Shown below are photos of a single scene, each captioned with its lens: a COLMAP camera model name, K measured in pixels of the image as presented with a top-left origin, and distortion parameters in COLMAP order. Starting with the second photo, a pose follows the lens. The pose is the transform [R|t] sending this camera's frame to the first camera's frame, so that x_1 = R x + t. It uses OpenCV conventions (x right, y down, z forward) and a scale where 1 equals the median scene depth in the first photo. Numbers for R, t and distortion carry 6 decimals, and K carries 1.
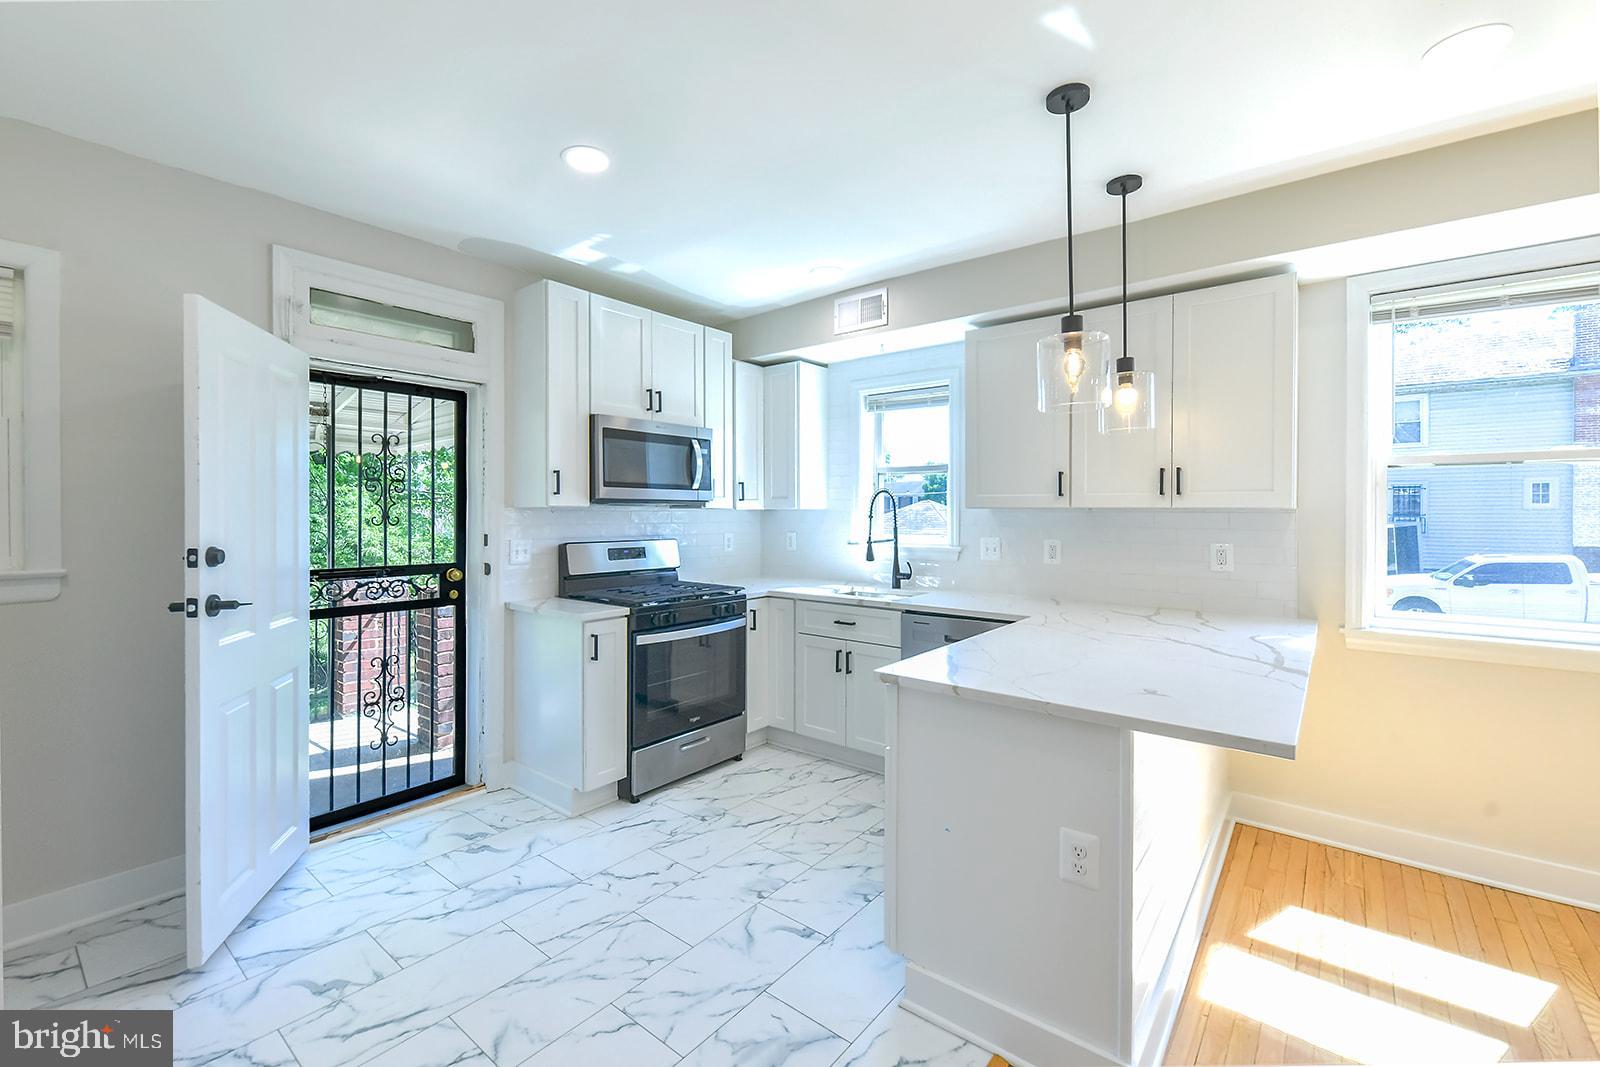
lens RADIAL K [[671.8, 0, 792.0], [0, 671.8, 512.1], [0, 0, 1]] dist [0.002935, -0.000081]
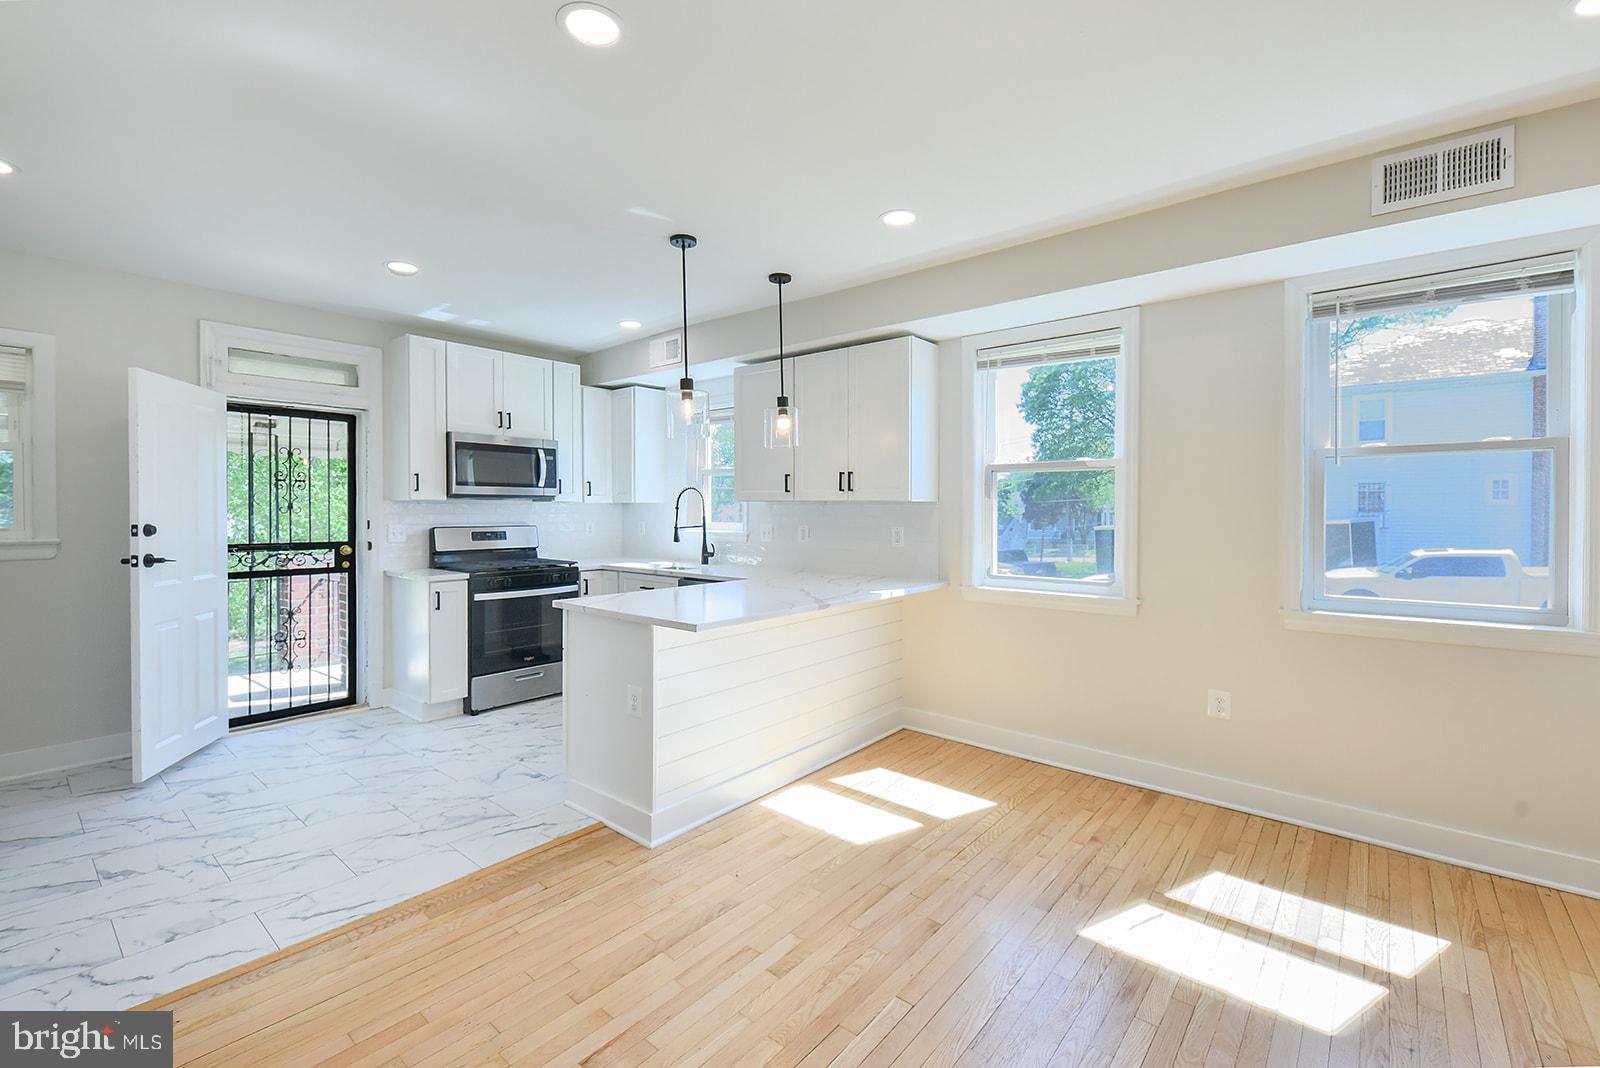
lens RADIAL K [[686.3, 0, 809.0], [0, 686.3, 512.7], [0, 0, 1]] dist [0.000828, -0.001239]
pose [[0.999962, 0.000482, -0.008678, 0.448774], [-0.000431, 0.999983, 0.005860, 0.009104], [0.008681, -0.005856, 0.999945, -0.382163]]
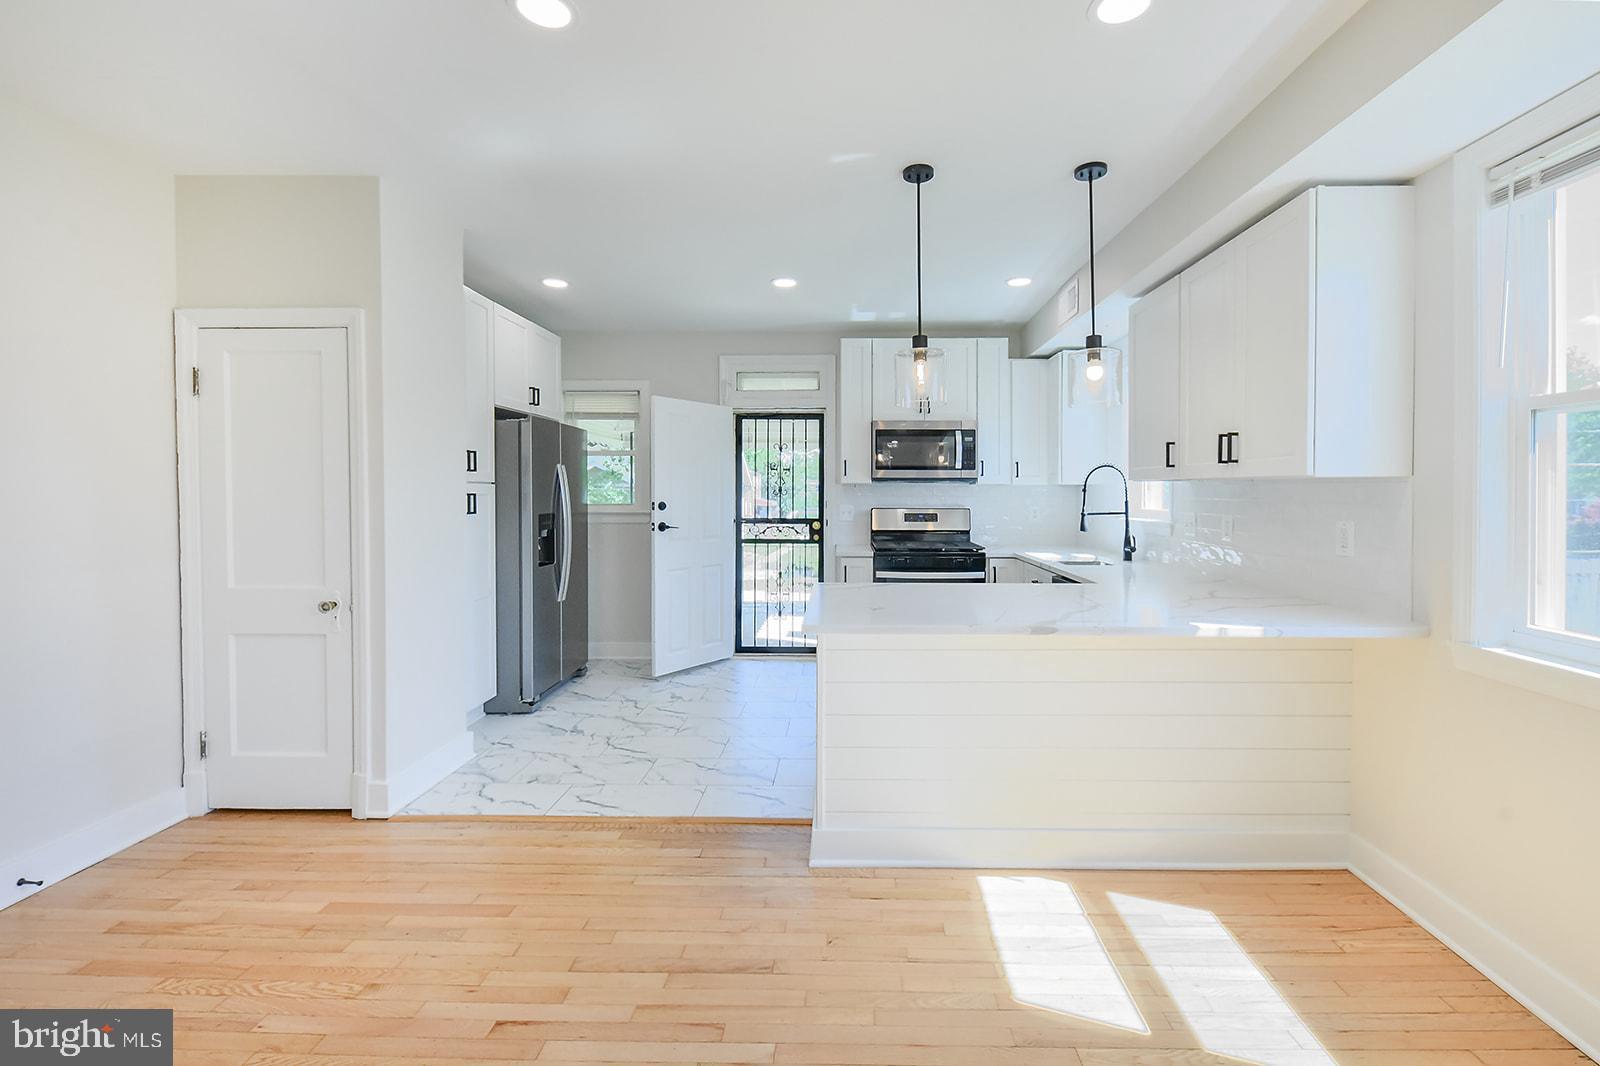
lens RADIAL K [[681.5, 0, 850.5], [0, 681.5, 502.4], [0, 0, 1]] dist [-0.000977, 0.000575]
pose [[0.616159, 0.012290, -0.787526, 0.872624], [-0.000600, 0.999885, 0.015135, 0.011271], [0.787621, -0.008853, 0.616096, 0.036410]]
